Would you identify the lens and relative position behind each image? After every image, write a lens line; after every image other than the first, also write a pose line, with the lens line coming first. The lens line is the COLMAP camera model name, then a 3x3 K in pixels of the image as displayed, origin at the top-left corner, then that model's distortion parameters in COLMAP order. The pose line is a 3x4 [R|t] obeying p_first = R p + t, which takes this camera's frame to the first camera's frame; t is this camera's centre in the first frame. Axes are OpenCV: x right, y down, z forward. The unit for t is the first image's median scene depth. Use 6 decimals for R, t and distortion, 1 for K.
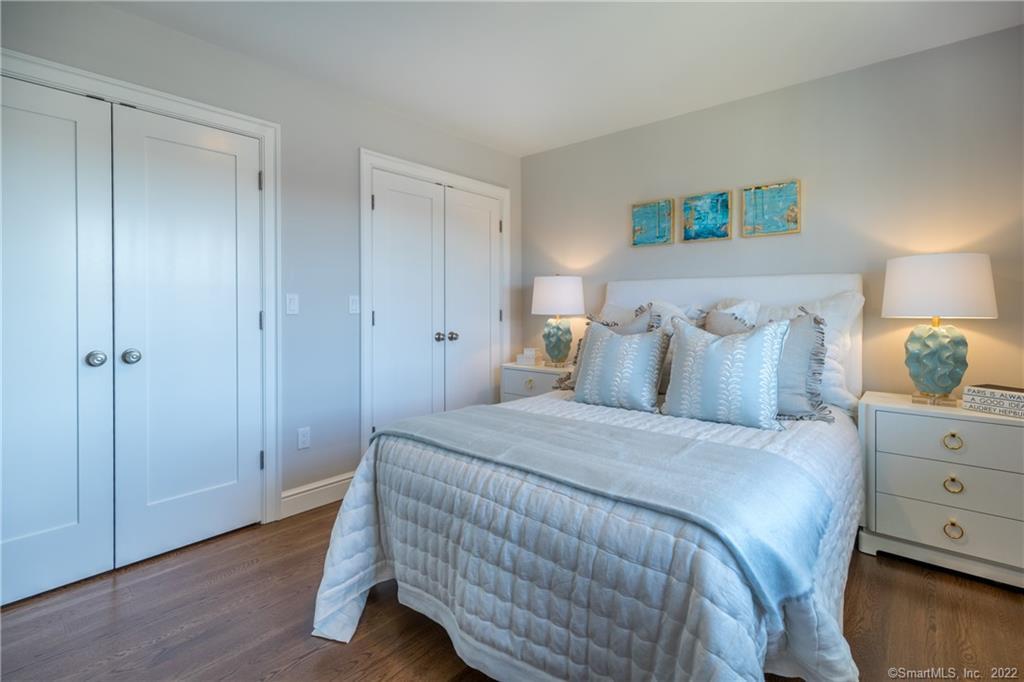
lens RADIAL K [[473.2, 0, 519.3], [0, 473.2, 308.5], [0, 0, 1]] dist [0.010207, -0.001398]
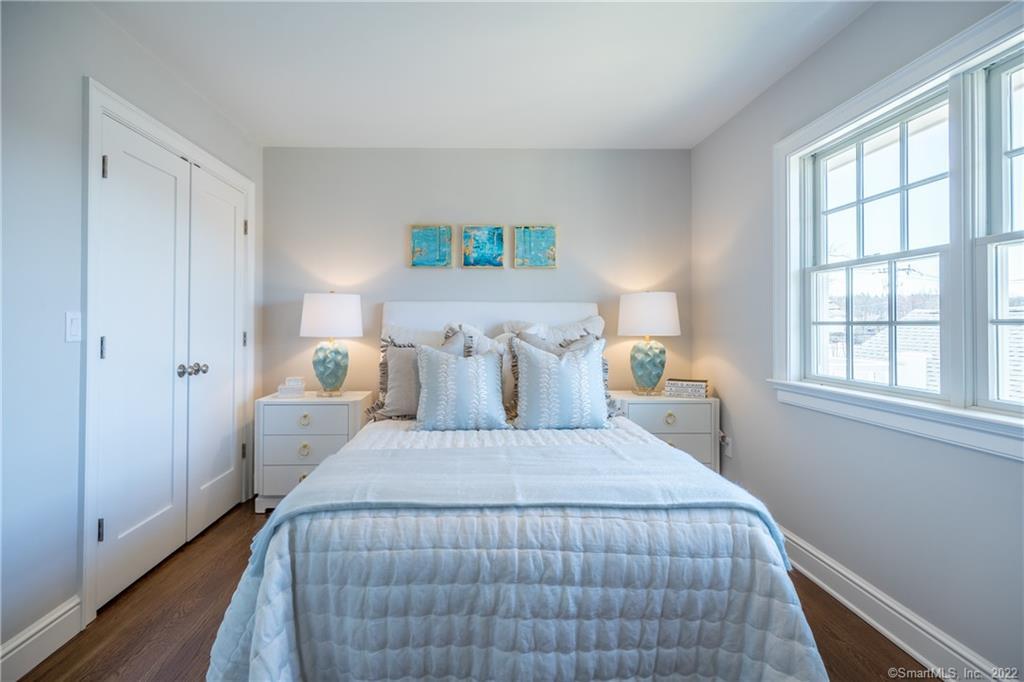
lens RADIAL K [[473.2, 0, 467.0], [0, 473.2, 319.3], [0, 0, 1]] dist [0.010207, -0.001398]
pose [[0.756554, 0.007853, 0.653884, -0.503266], [0.001991, 0.999896, -0.014312, -0.010817], [-0.653929, 0.012130, 0.756459, 0.271027]]
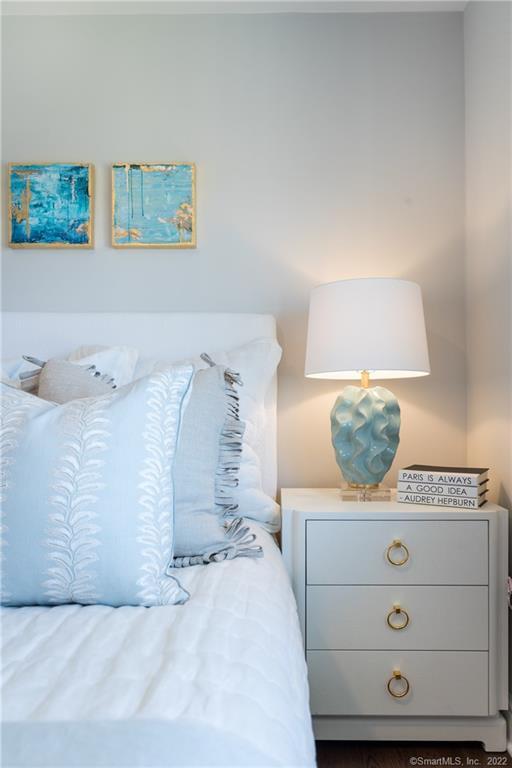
lens RADIAL K [[554.0, 0, 254.3], [0, 554.0, 396.4], [0, 0, 1]] dist [0.002643, 0.001788]
pose [[0.779665, 0.003004, 0.626190, 0.240487], [0.003329, 0.999954, -0.008942, 0.057978], [-0.626188, 0.009057, 0.779619, 0.476813]]
